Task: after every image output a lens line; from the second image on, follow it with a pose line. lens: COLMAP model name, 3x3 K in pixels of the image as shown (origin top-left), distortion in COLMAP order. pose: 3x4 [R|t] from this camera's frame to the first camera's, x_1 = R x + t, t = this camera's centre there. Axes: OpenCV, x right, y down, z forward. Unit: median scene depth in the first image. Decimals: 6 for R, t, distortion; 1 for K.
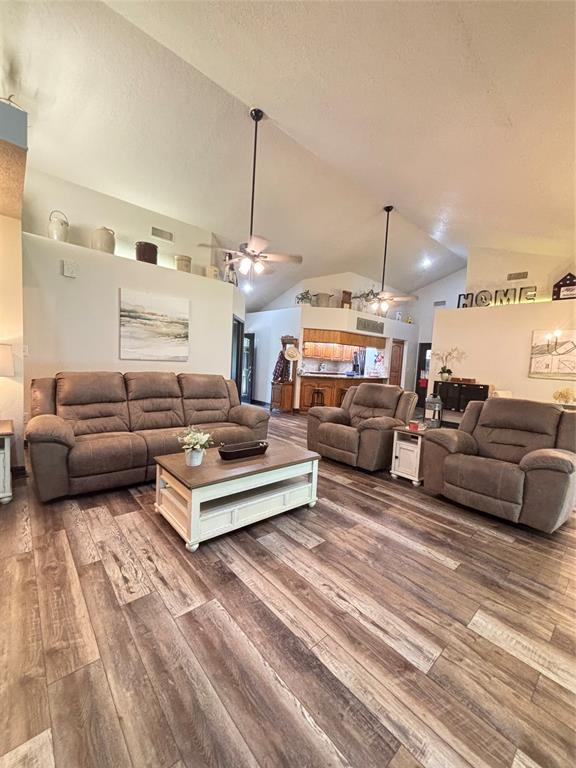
lens RADIAL K [[309.5, 0, 285.8], [0, 309.5, 383.6], [0, 0, 1]] dist [0.000235, 0.001734]
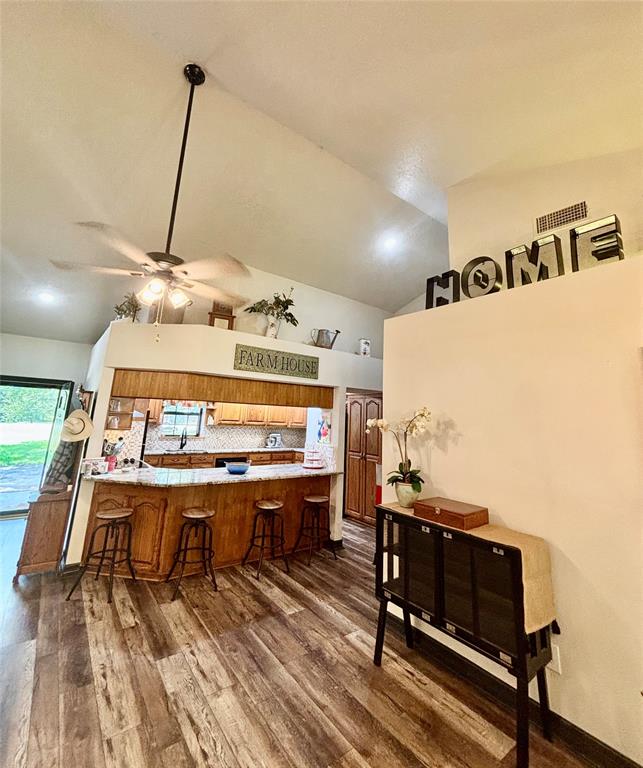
lens RADIAL K [[335.1, 0, 327.2], [0, 335.1, 345.3], [0, 0, 1]] dist [0.013266, -0.000192]
pose [[0.997776, -0.022912, -0.062598, 0.399873], [0.004207, 0.958844, -0.283901, -0.066223], [0.066526, 0.283007, 0.956808, 0.518322]]
